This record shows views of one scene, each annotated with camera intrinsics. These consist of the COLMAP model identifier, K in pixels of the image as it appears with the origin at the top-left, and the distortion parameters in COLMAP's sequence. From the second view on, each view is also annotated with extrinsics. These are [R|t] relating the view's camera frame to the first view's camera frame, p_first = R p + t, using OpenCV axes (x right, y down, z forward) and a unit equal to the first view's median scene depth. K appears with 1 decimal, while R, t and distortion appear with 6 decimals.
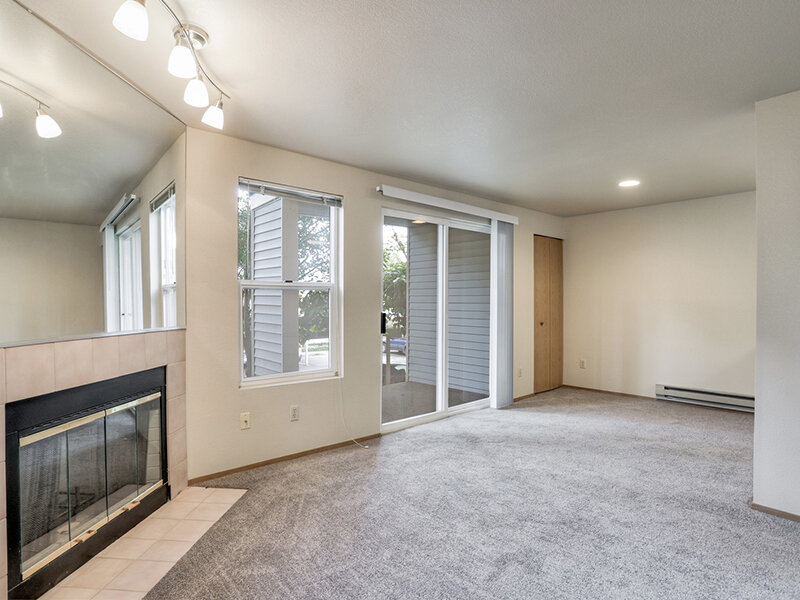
lens RADIAL K [[442.8, 0, 397.9], [0, 442.8, 305.3], [0, 0, 1]] dist [-0.076896, 0.032450]
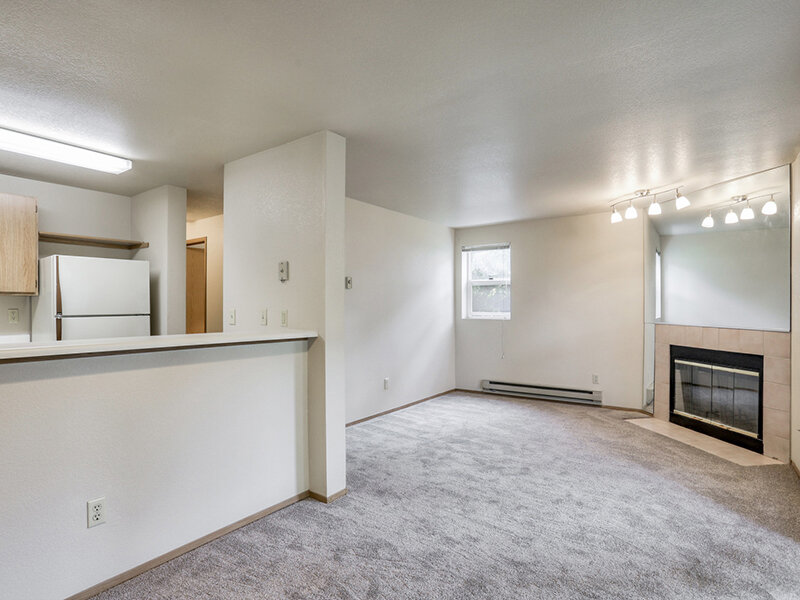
lens RADIAL K [[442.8, 0, 397.9], [0, 442.8, 305.3], [0, 0, 1]] dist [-0.076896, 0.032450]
pose [[-0.968906, 0.001394, -0.247424, 0.935626], [-0.002063, 0.999904, 0.013711, -0.038781], [0.247419, 0.013795, -0.968810, 2.024076]]
